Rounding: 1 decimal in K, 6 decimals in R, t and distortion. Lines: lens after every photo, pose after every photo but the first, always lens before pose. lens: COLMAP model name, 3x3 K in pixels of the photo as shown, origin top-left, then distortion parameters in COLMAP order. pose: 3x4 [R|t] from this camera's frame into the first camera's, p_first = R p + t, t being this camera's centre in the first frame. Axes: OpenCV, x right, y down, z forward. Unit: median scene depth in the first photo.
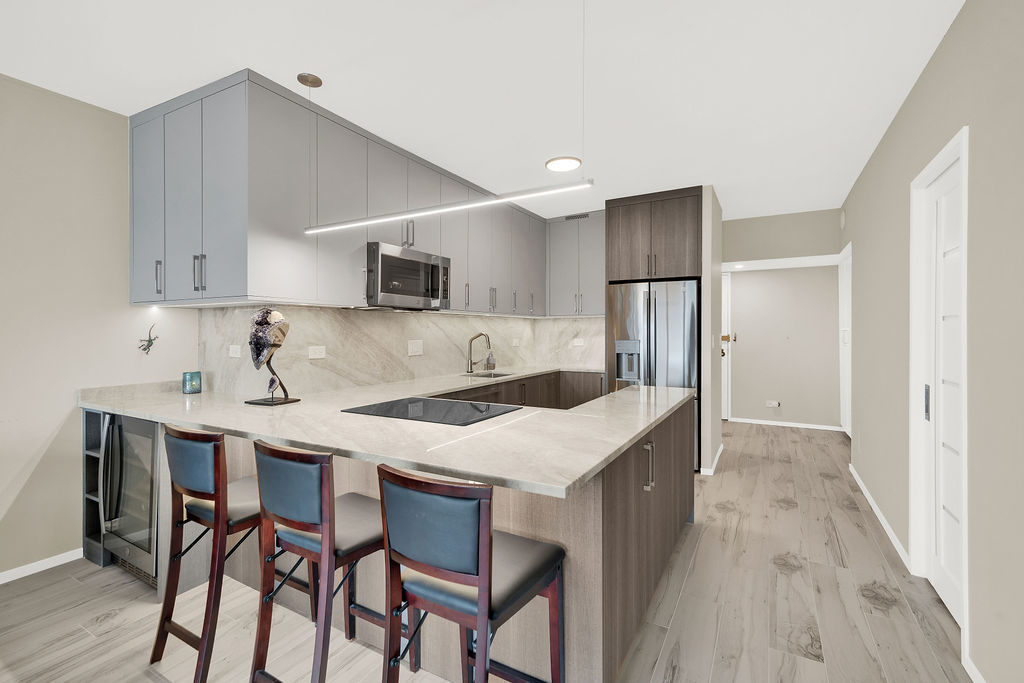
lens RADIAL K [[451.8, 0, 514.8], [0, 451.8, 325.4], [0, 0, 1]] dist [-0.001879, 0.000169]
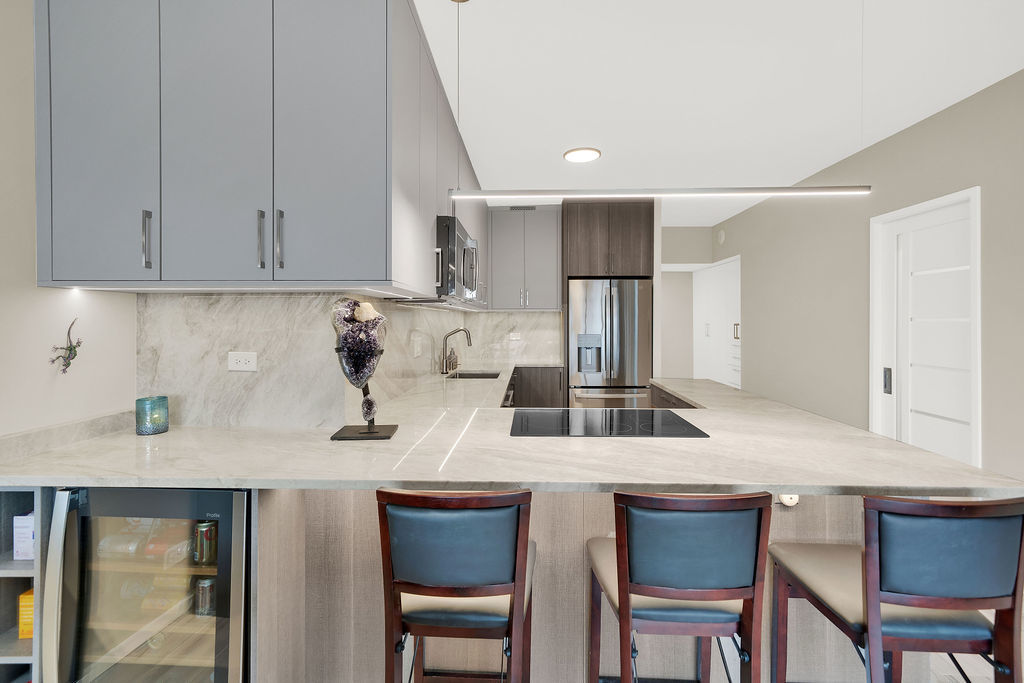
lens RADIAL K [[451.8, 0, 514.8], [0, 451.8, 325.4], [0, 0, 1]] dist [-0.001879, 0.000169]
pose [[0.887845, -0.001407, 0.460140, -0.558114], [-0.008717, 0.999764, 0.019876, -0.010910], [-0.460060, -0.021657, 0.887624, 0.233628]]
